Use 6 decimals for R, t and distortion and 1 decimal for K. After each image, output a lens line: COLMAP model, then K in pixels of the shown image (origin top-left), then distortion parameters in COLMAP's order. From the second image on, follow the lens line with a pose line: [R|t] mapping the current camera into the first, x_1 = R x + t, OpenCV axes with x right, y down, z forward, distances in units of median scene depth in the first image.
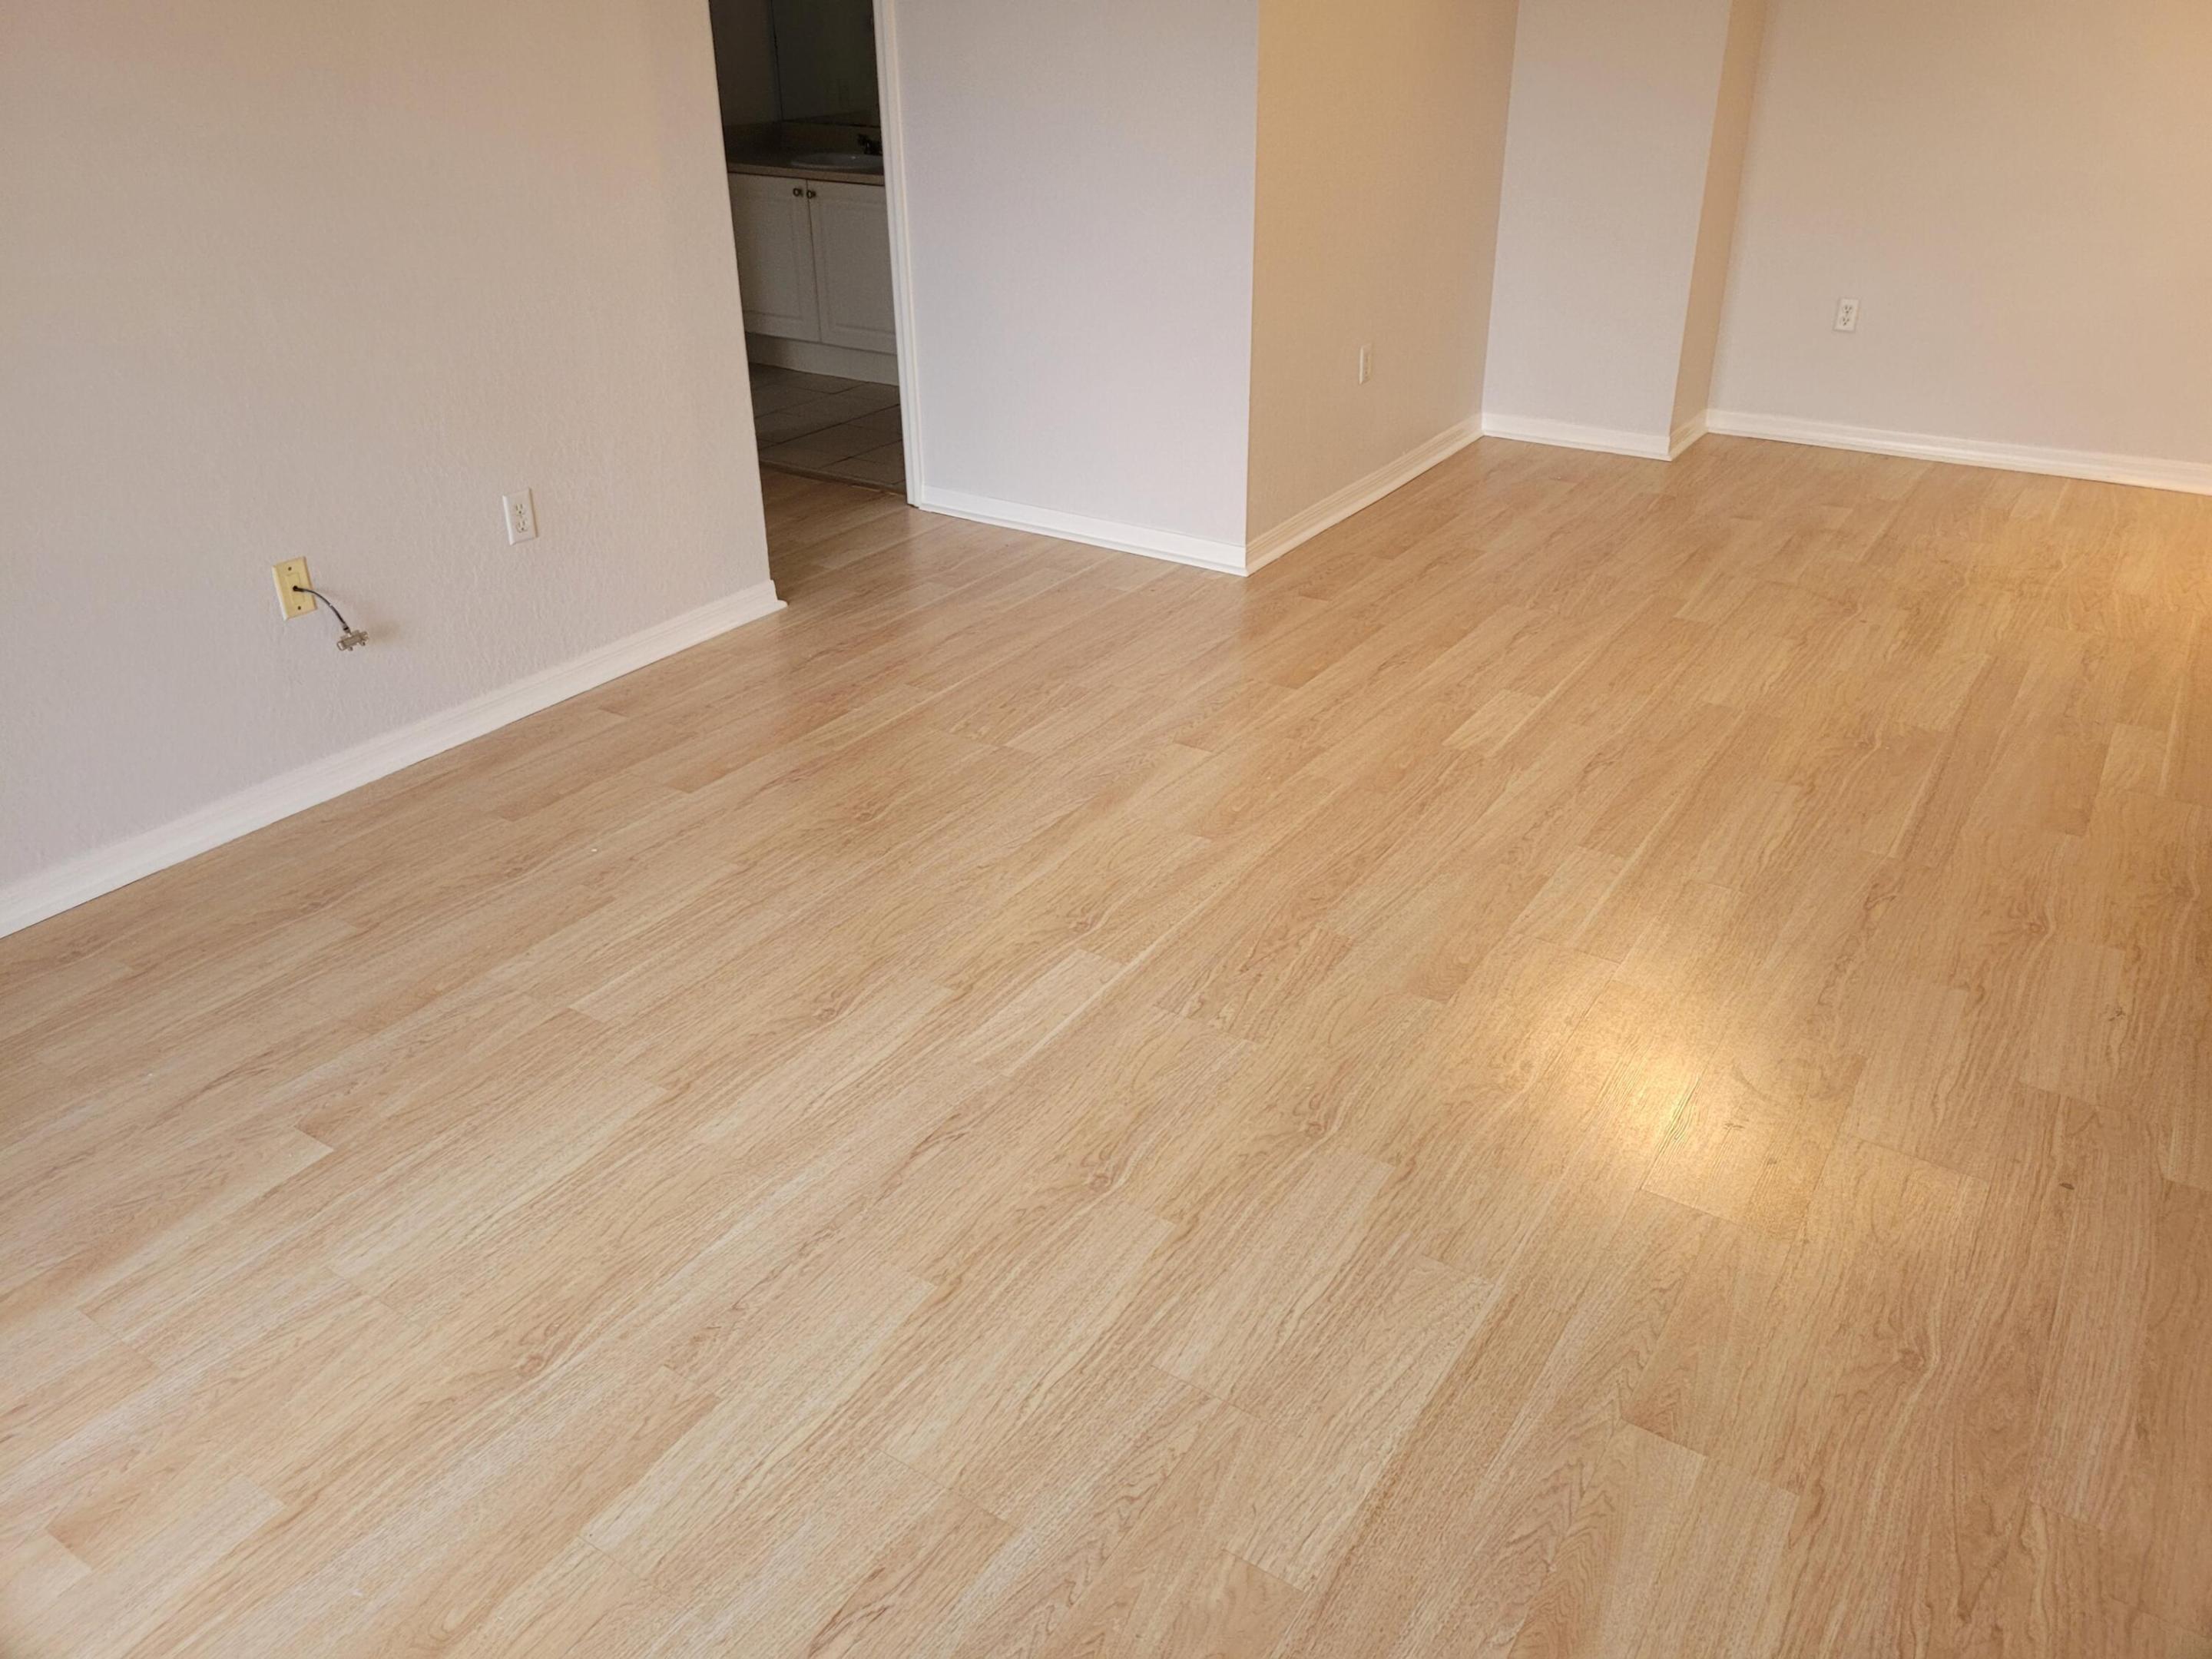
lens RADIAL K [[1664.5, 0, 1113.6], [0, 1664.5, 733.0], [0, 0, 1]] dist [0.055353, -0.058883]
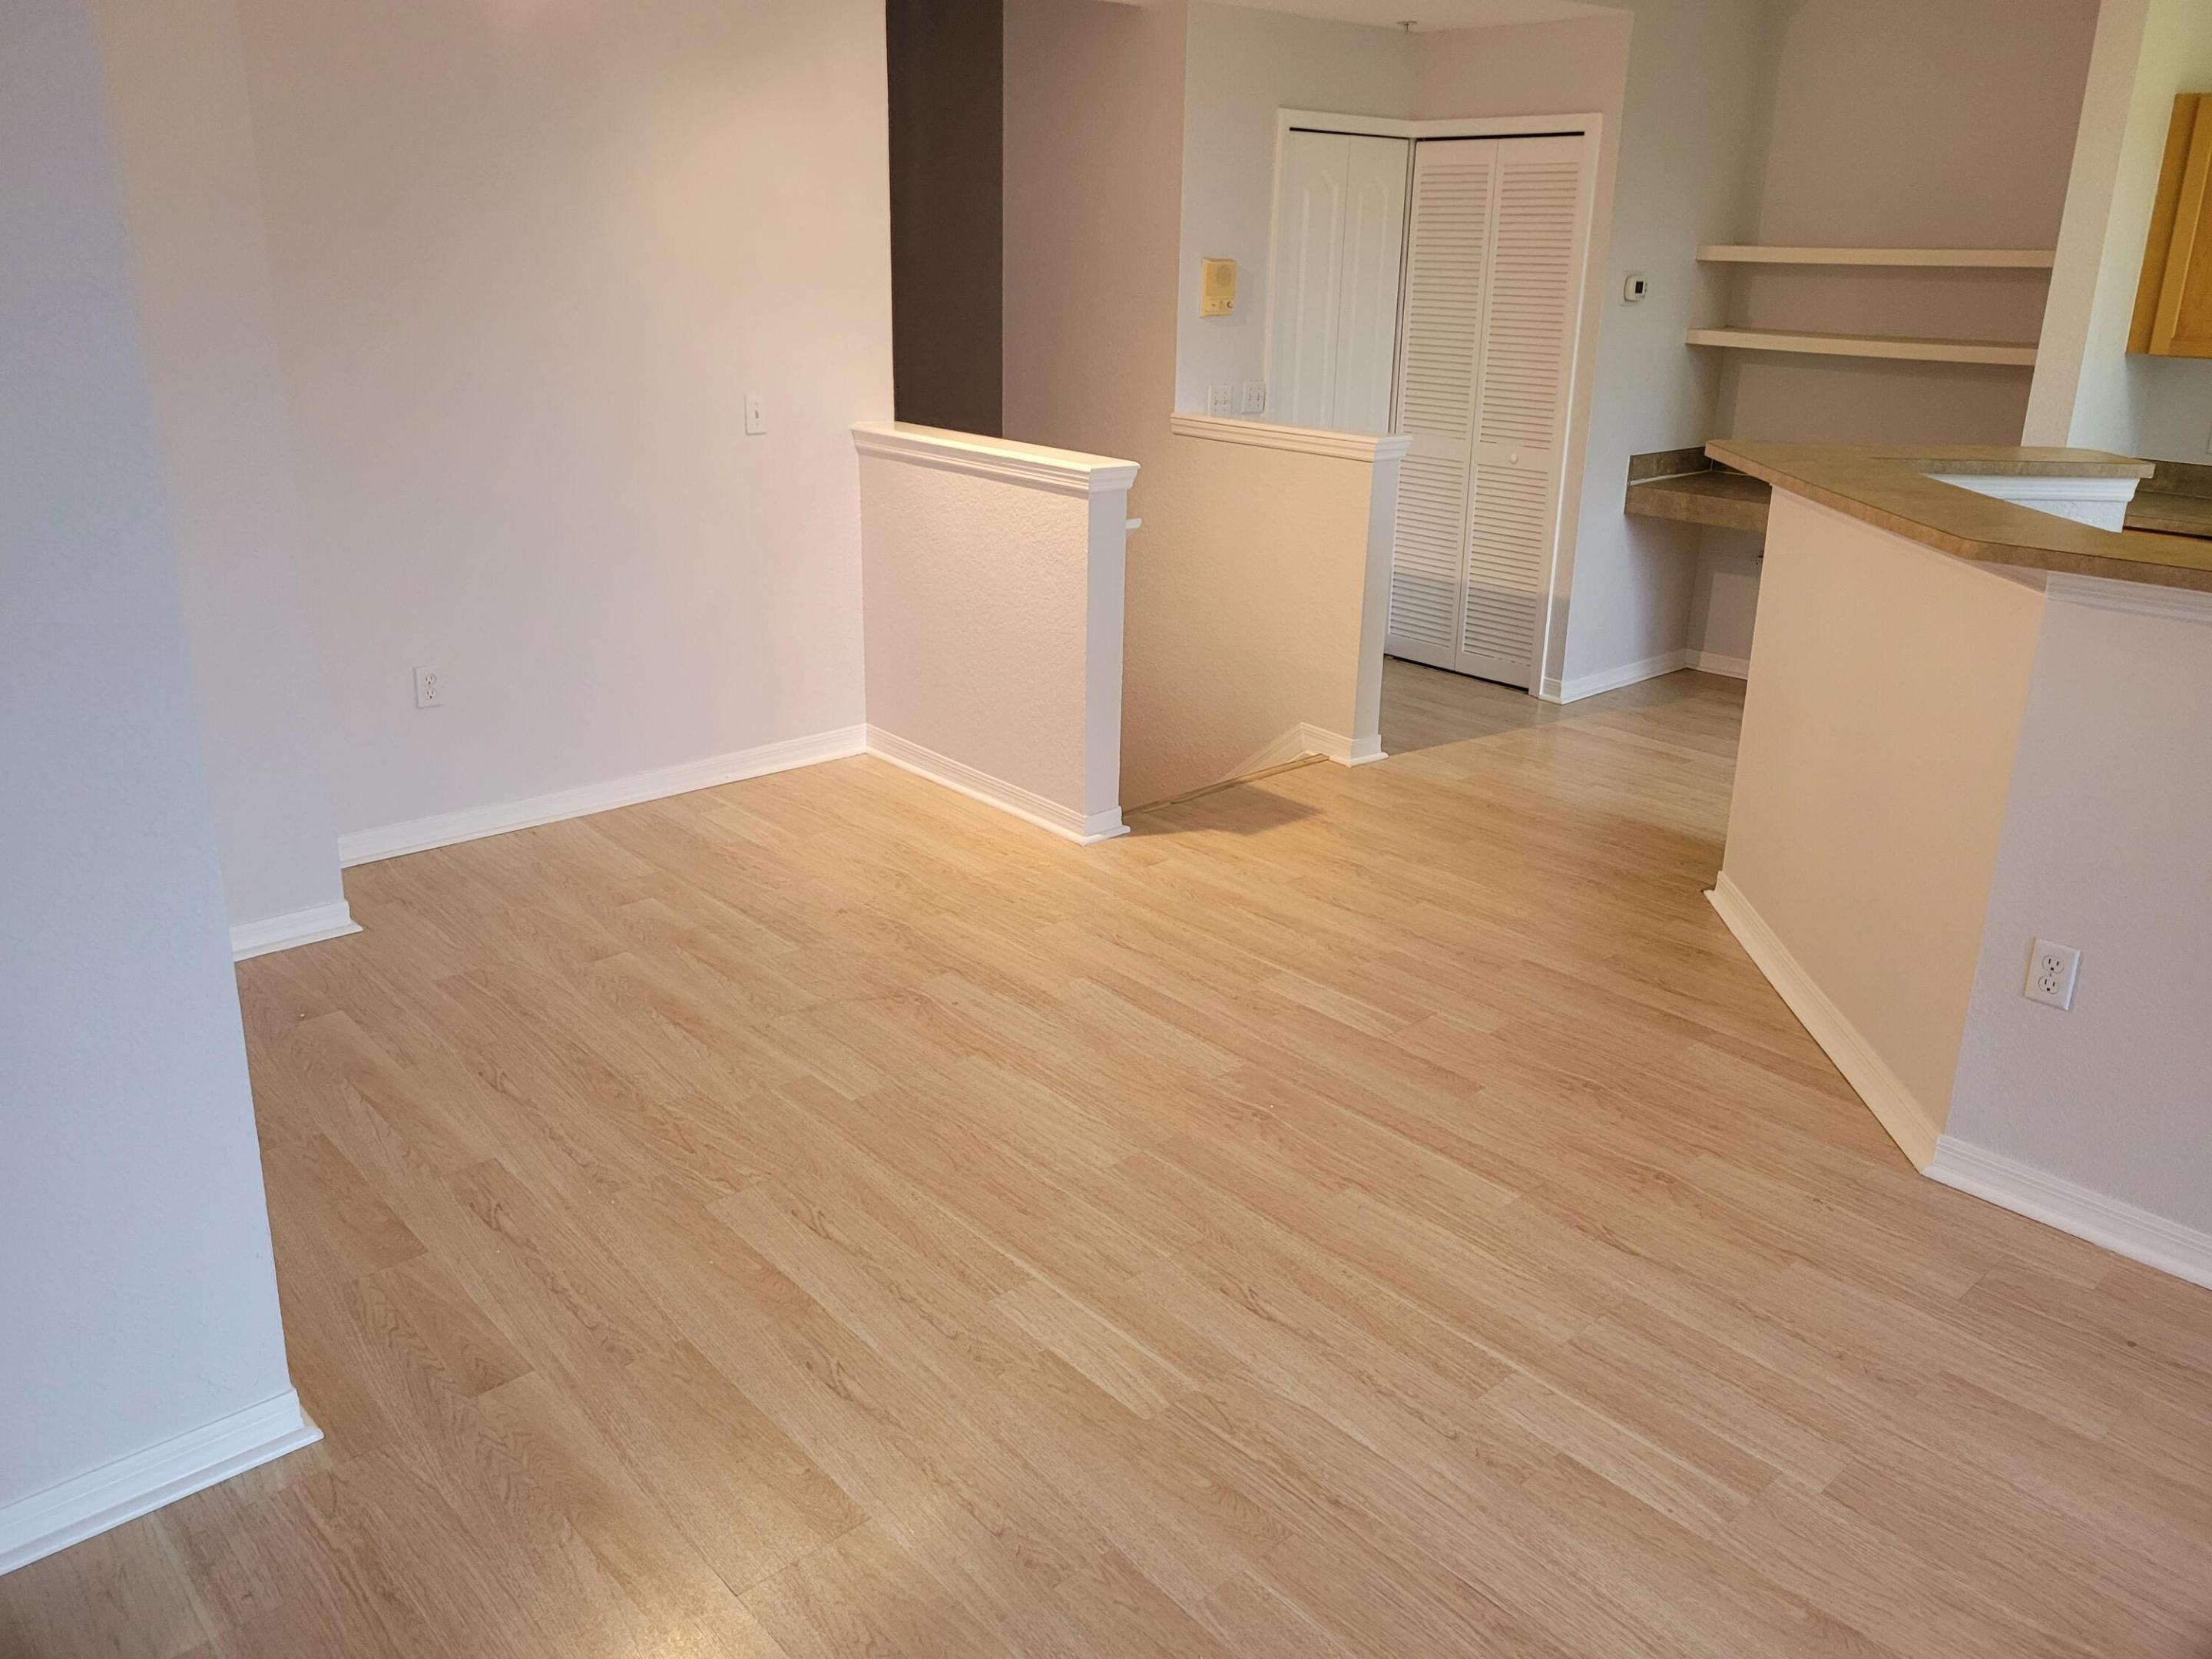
lens RADIAL K [[1664.5, 0, 1113.6], [0, 1664.5, 733.0], [0, 0, 1]] dist [0.055353, -0.058883]
pose [[0.249726, -0.263608, 0.931745, -0.376052], [0.386844, 0.909268, 0.153567, -0.369089], [-0.887687, 0.322090, 0.329043, 0.751617]]
